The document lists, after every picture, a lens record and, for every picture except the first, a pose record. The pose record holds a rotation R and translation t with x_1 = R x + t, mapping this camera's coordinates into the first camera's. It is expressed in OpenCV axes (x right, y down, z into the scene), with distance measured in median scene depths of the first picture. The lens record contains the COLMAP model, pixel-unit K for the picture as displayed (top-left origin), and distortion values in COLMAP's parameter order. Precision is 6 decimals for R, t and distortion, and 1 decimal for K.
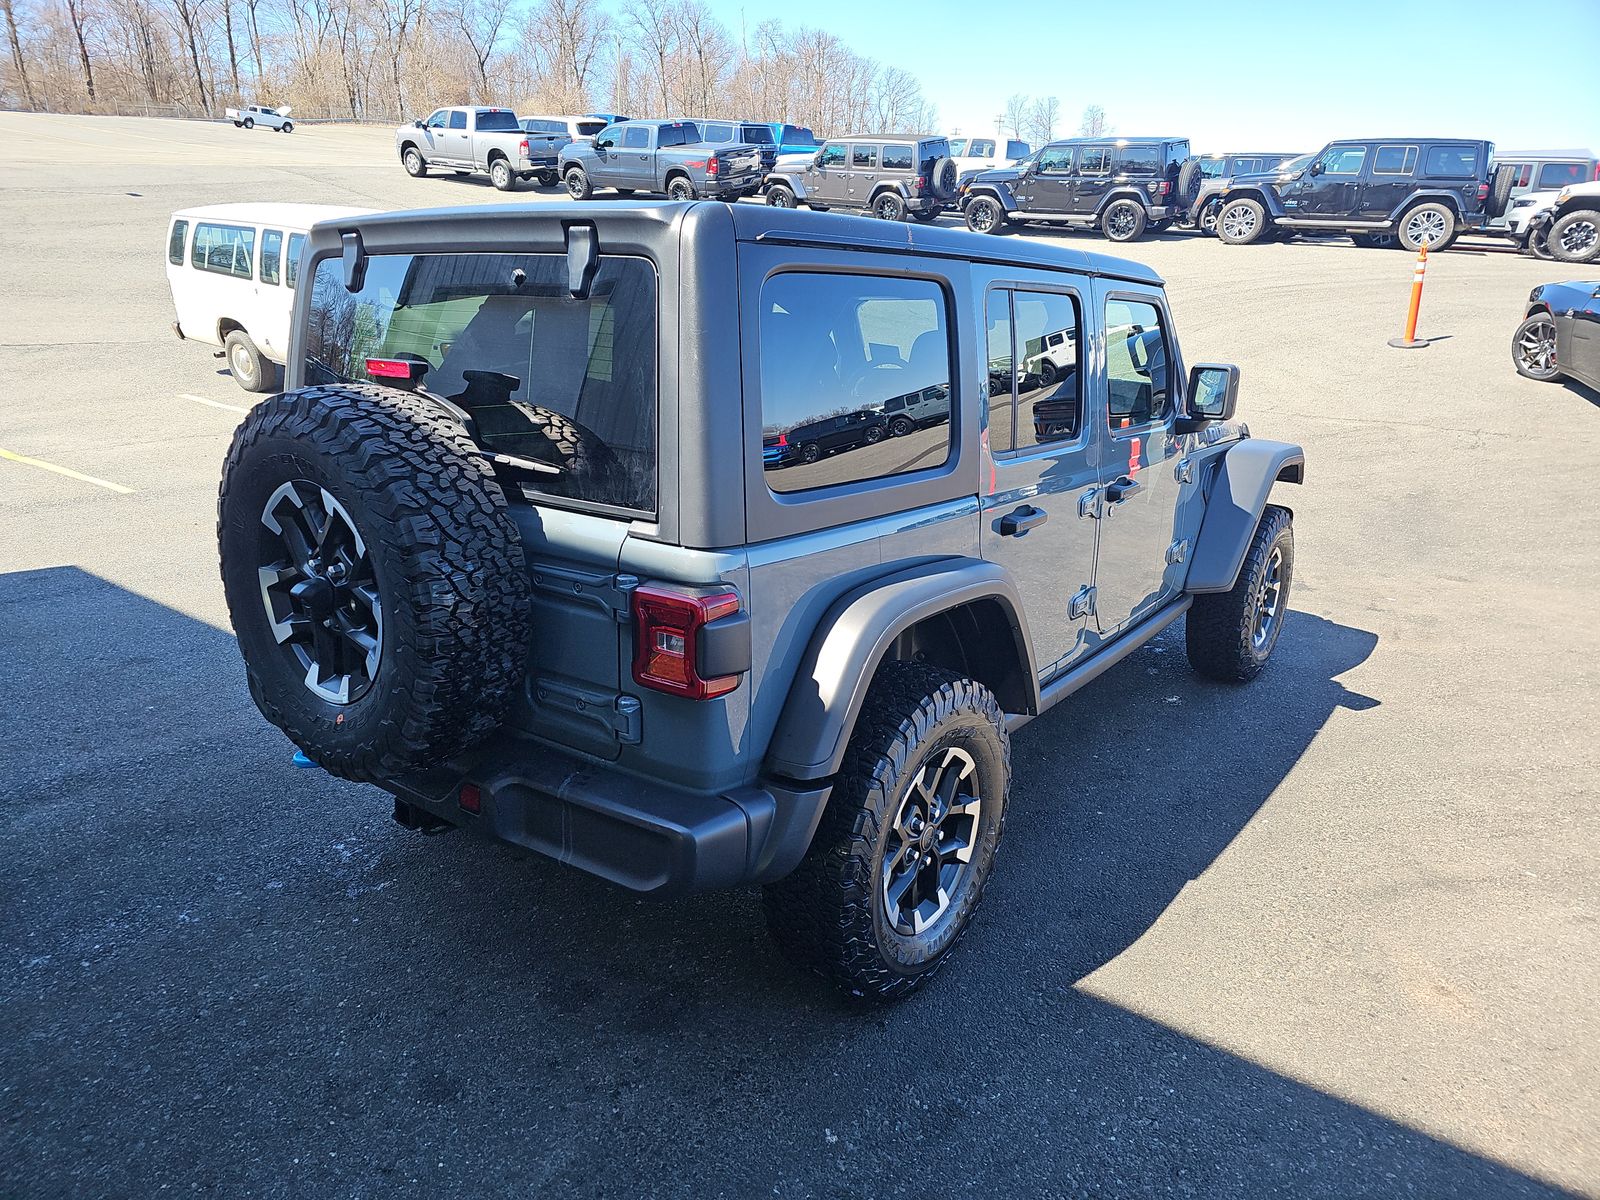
lens RADIAL K [[1054.5, 0, 789.1], [0, 1054.5, 606.3], [0, 0, 1]] dist [0.051786, -0.039518]
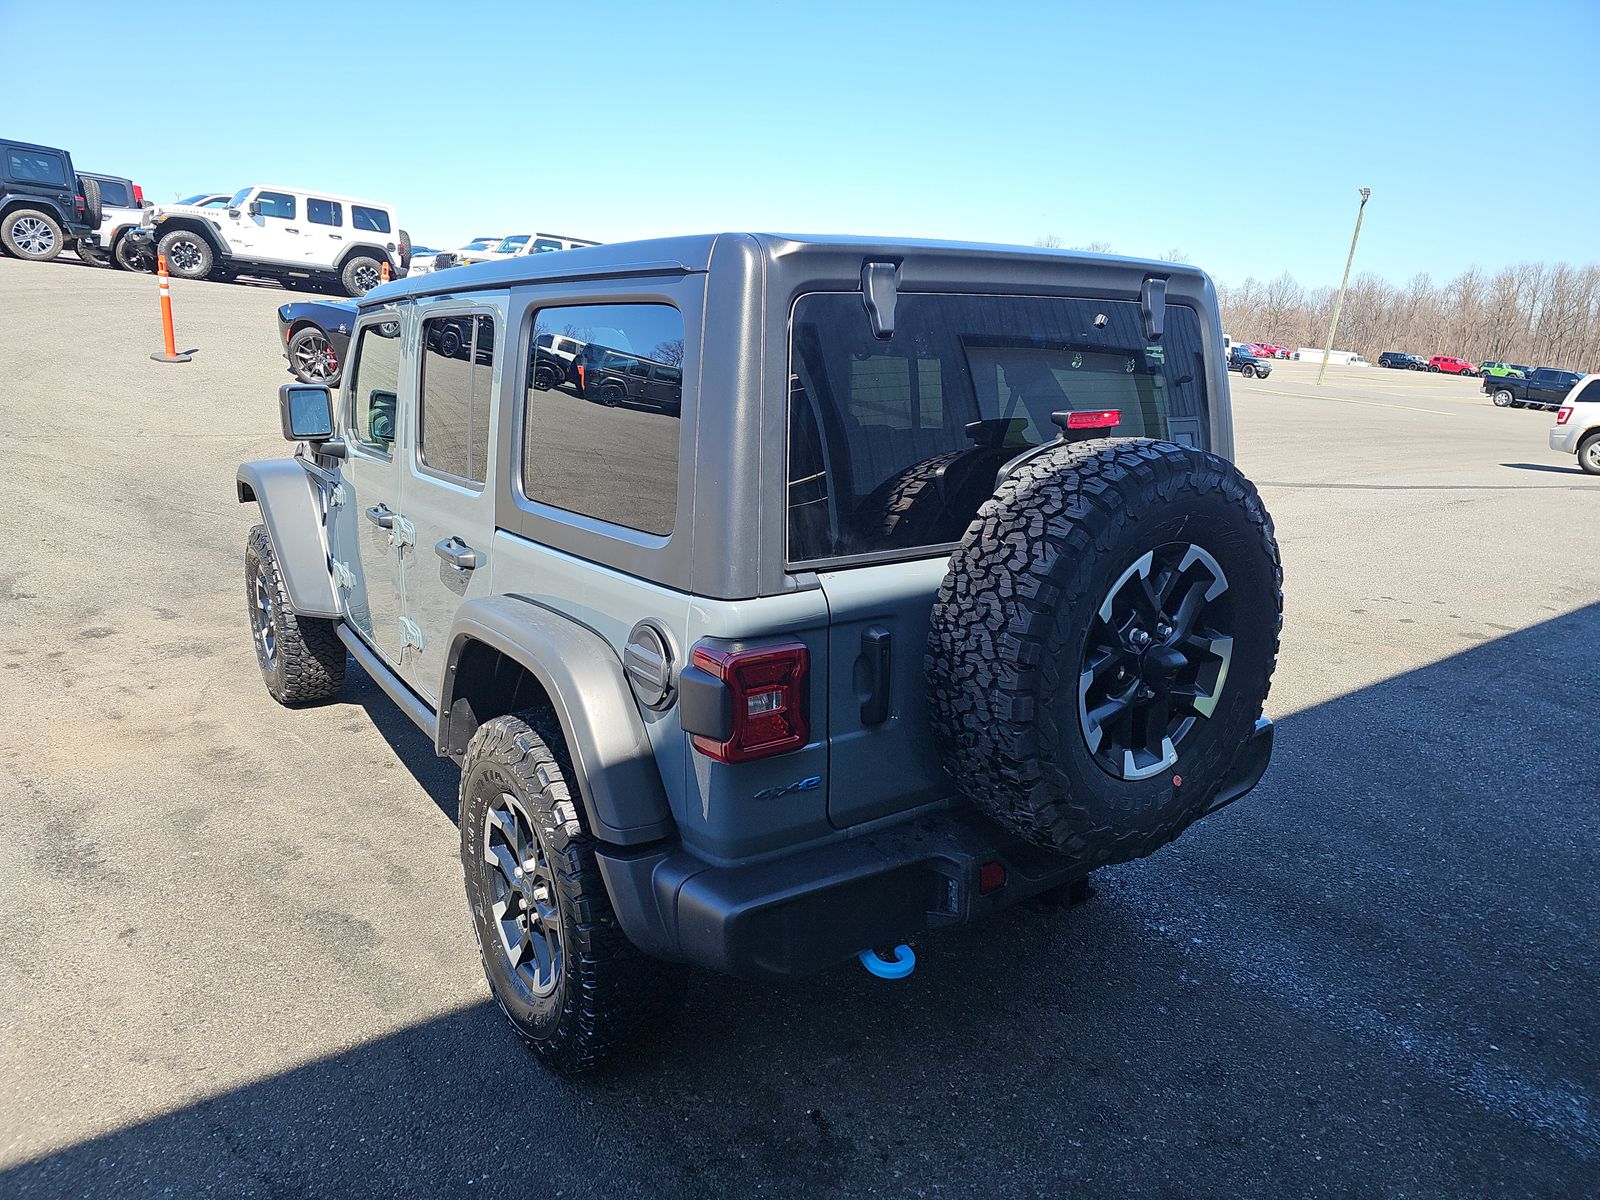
lens RADIAL K [[1054.5, 0, 809.2], [0, 1054.5, 601.0], [0, 0, 1]] dist [0.051786, -0.039518]
pose [[0.289008, -0.246283, 0.925105, -0.158919], [0.256892, 0.950851, 0.172883, -0.034902], [-0.922215, 0.187688, 0.338072, 0.110973]]
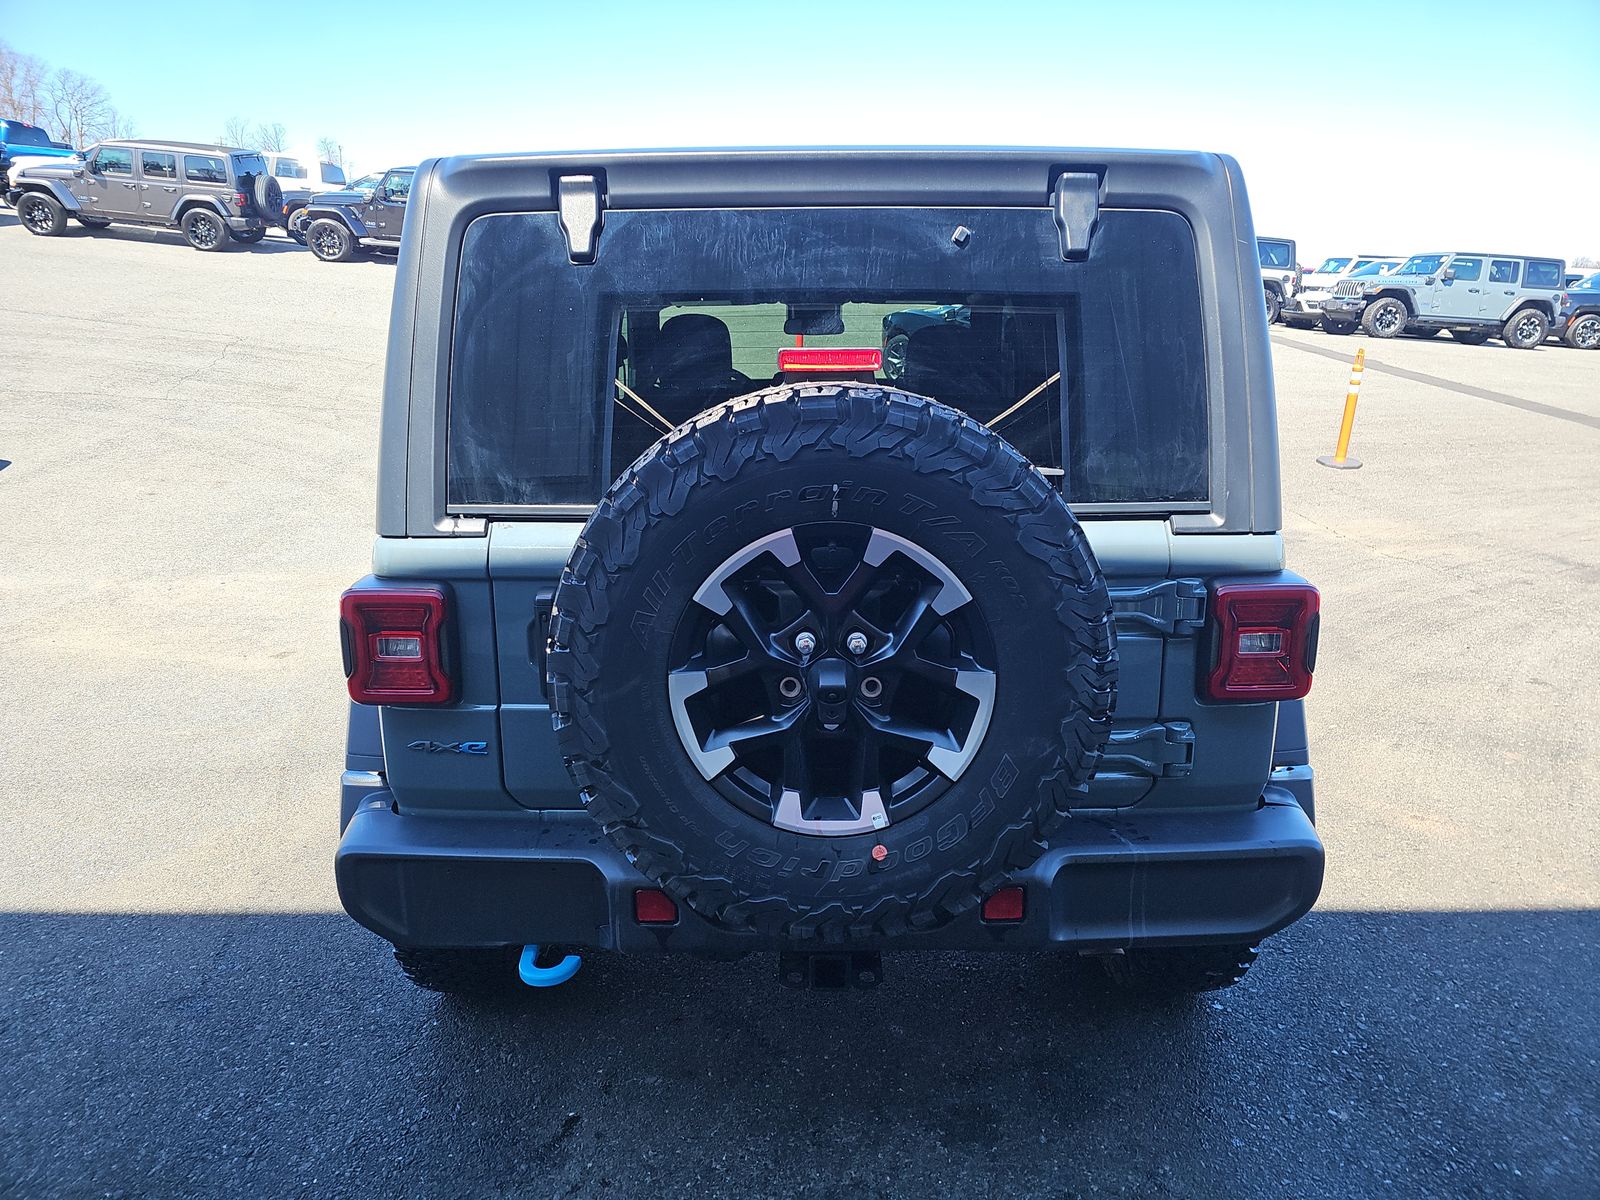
lens RADIAL K [[1054.5, 0, 798.6], [0, 1054.5, 606.6], [0, 0, 1]] dist [0.051786, -0.039518]
pose [[0.791876, -0.167457, 0.587274, -0.098795], [0.186256, 0.982077, 0.028886, -0.009829], [-0.581585, 0.086509, 0.808872, 0.052548]]
